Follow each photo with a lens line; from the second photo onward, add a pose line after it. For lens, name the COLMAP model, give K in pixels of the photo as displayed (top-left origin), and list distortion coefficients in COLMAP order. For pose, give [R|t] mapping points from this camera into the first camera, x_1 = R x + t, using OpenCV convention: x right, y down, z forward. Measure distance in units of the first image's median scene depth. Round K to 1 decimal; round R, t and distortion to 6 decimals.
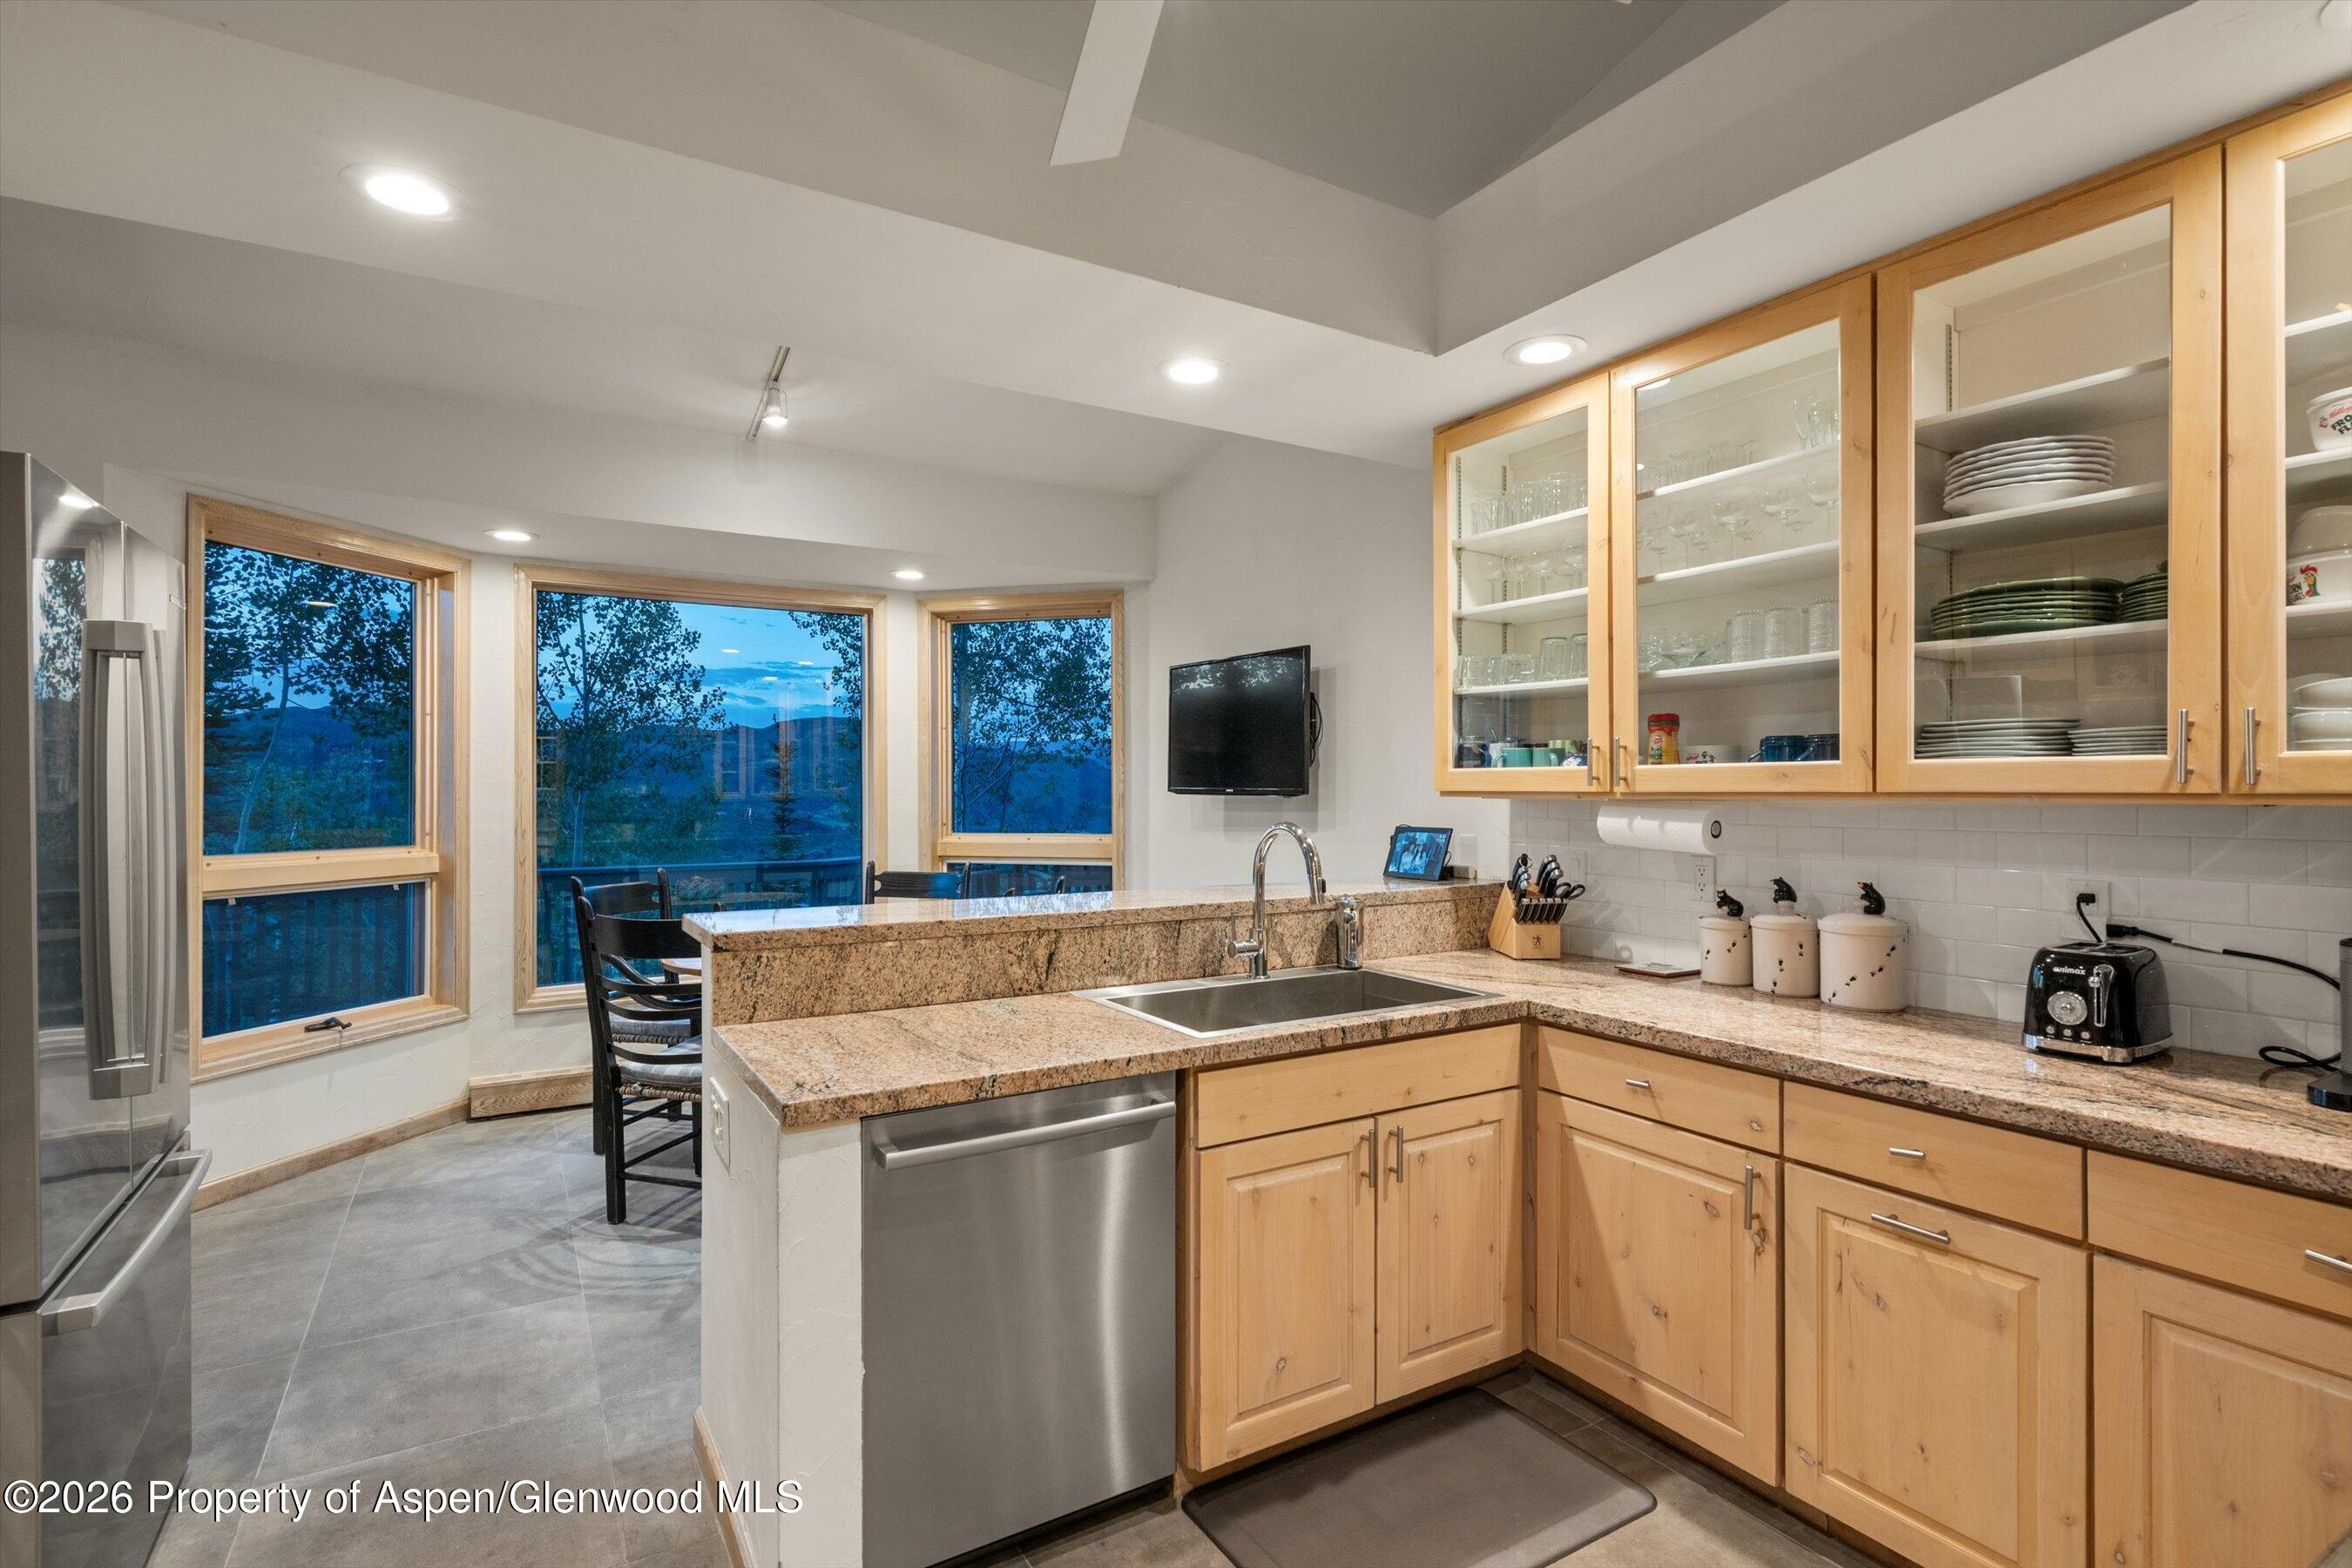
lens RADIAL K [[1128.4, 0, 1174.9], [0, 1128.4, 791.5], [0, 0, 1]] dist [-0.002263, 0.003592]
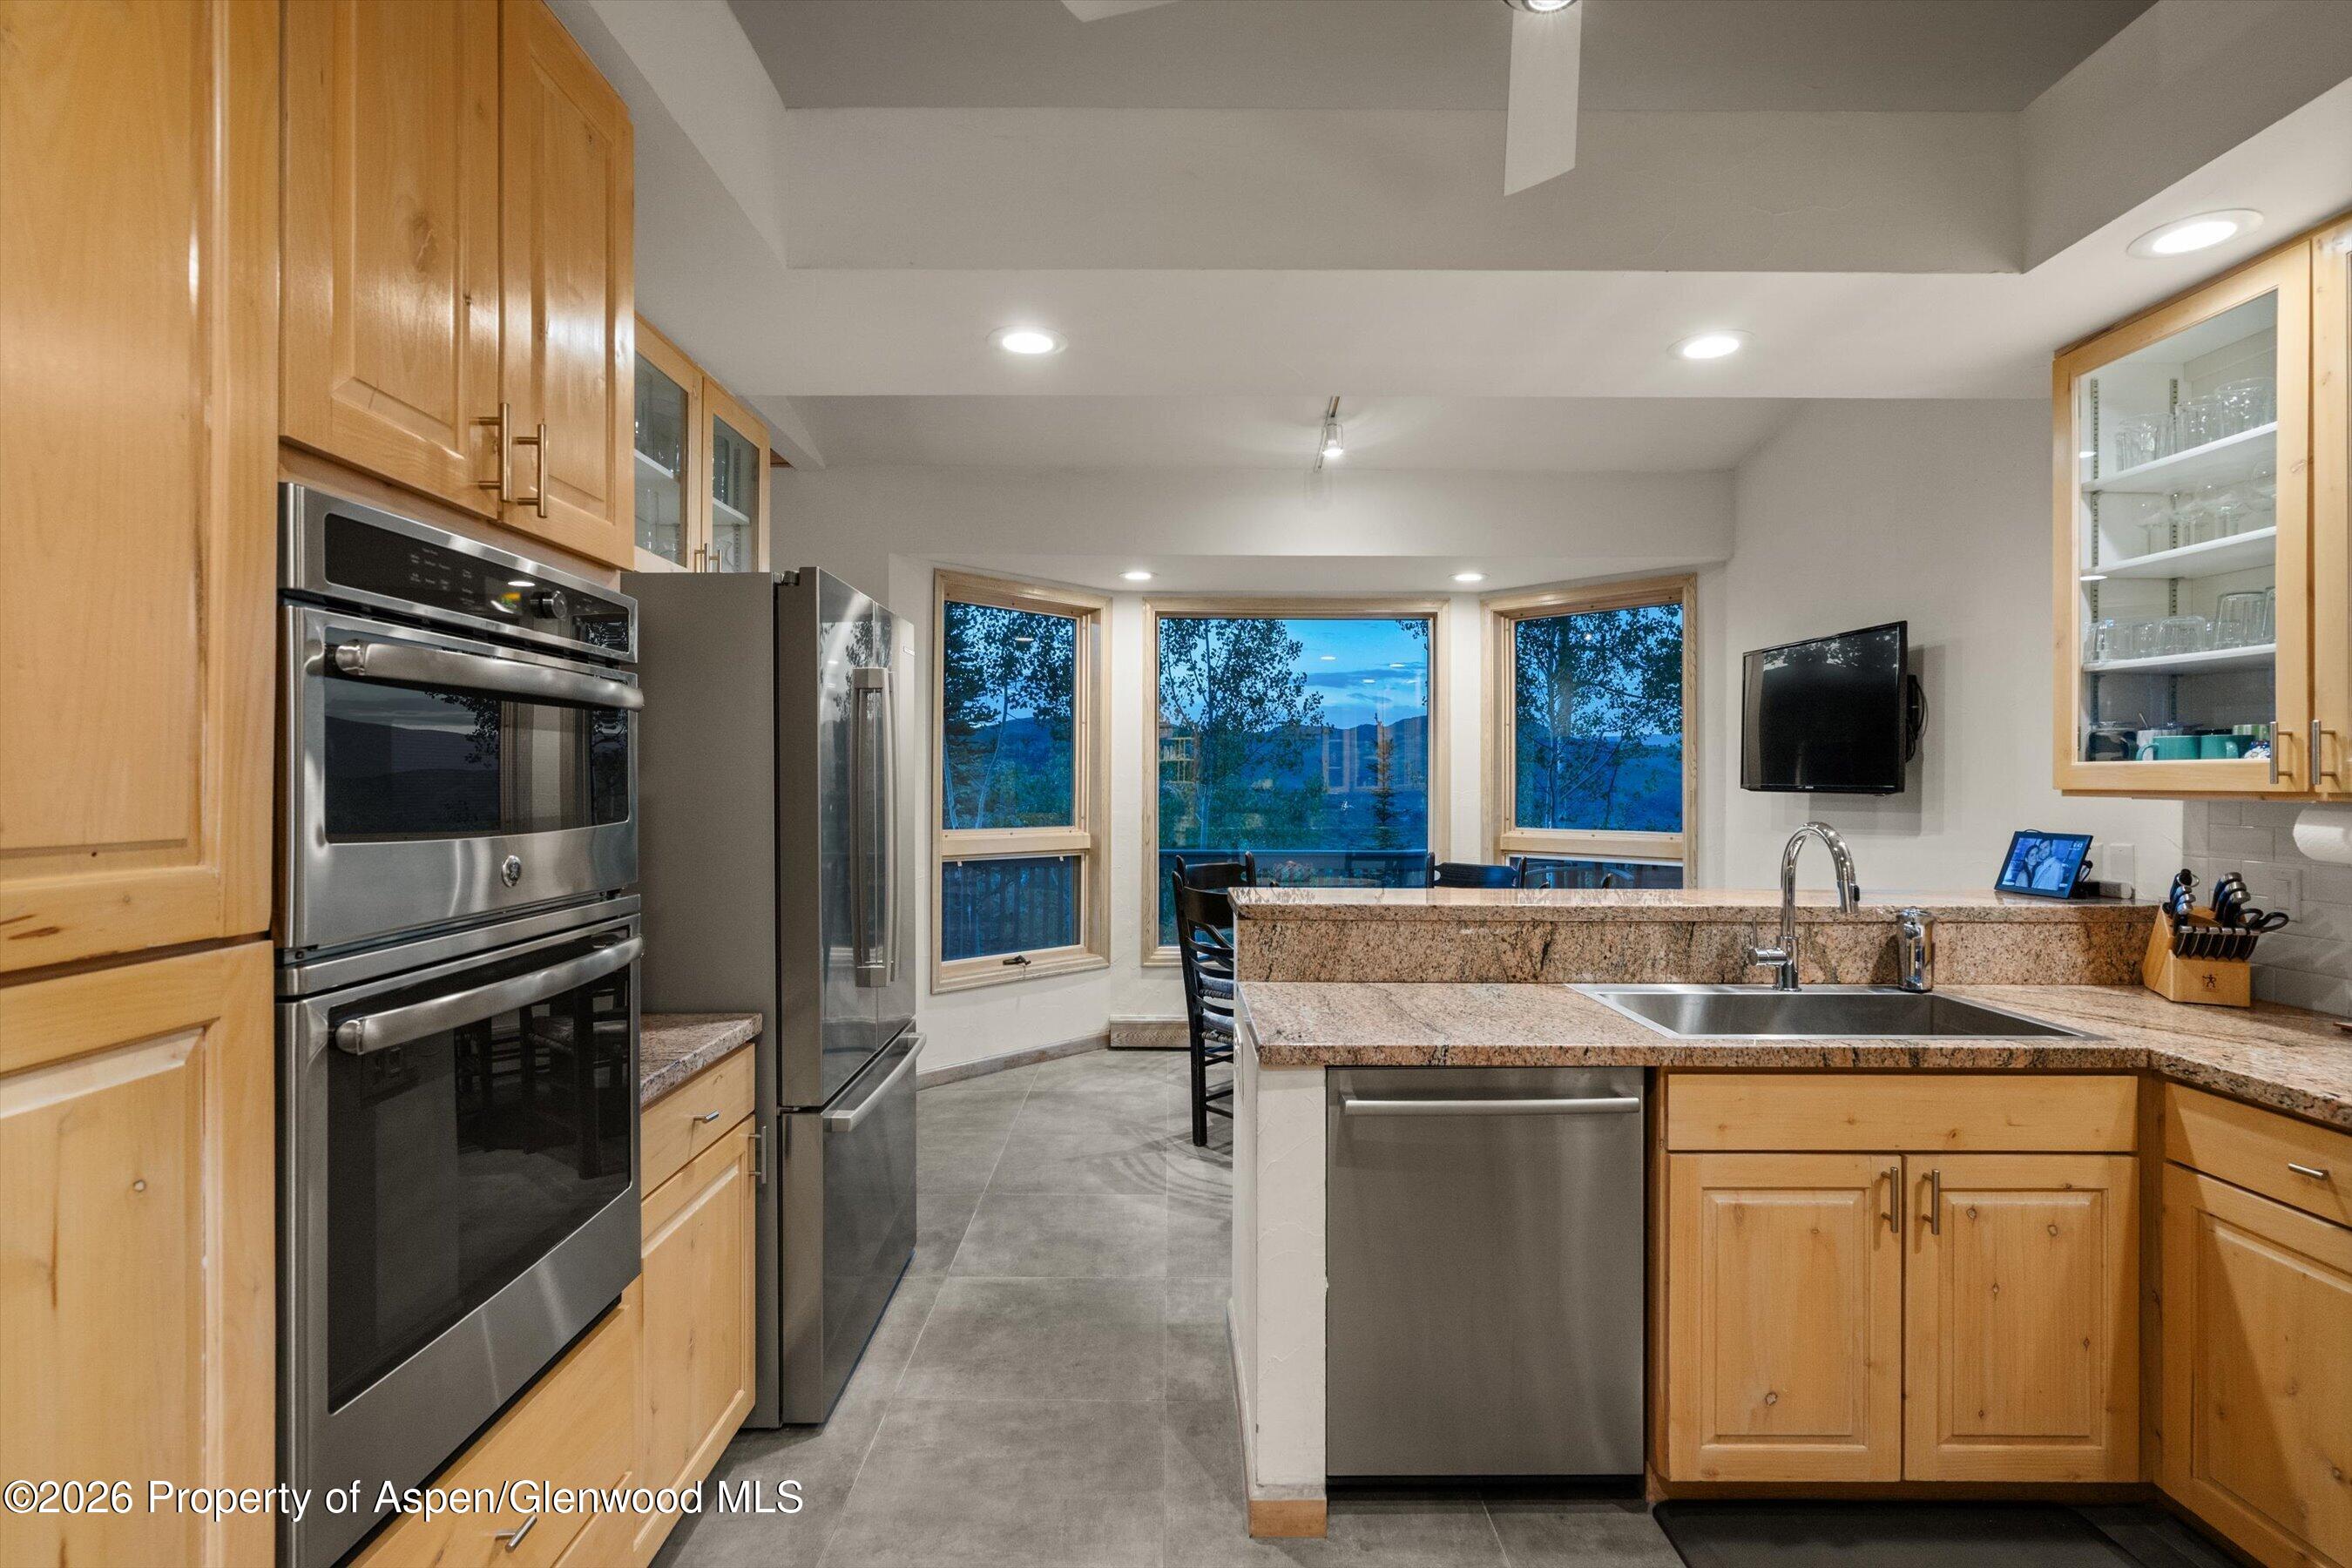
lens RADIAL K [[1128.4, 0, 1174.9], [0, 1128.4, 791.5], [0, 0, 1]] dist [-0.002263, 0.003592]
pose [[0.857047, 0.008479, -0.515169, 0.110153], [-0.006405, 0.999963, 0.005803, 0.000598], [0.515198, -0.001674, 0.857069, -0.043895]]
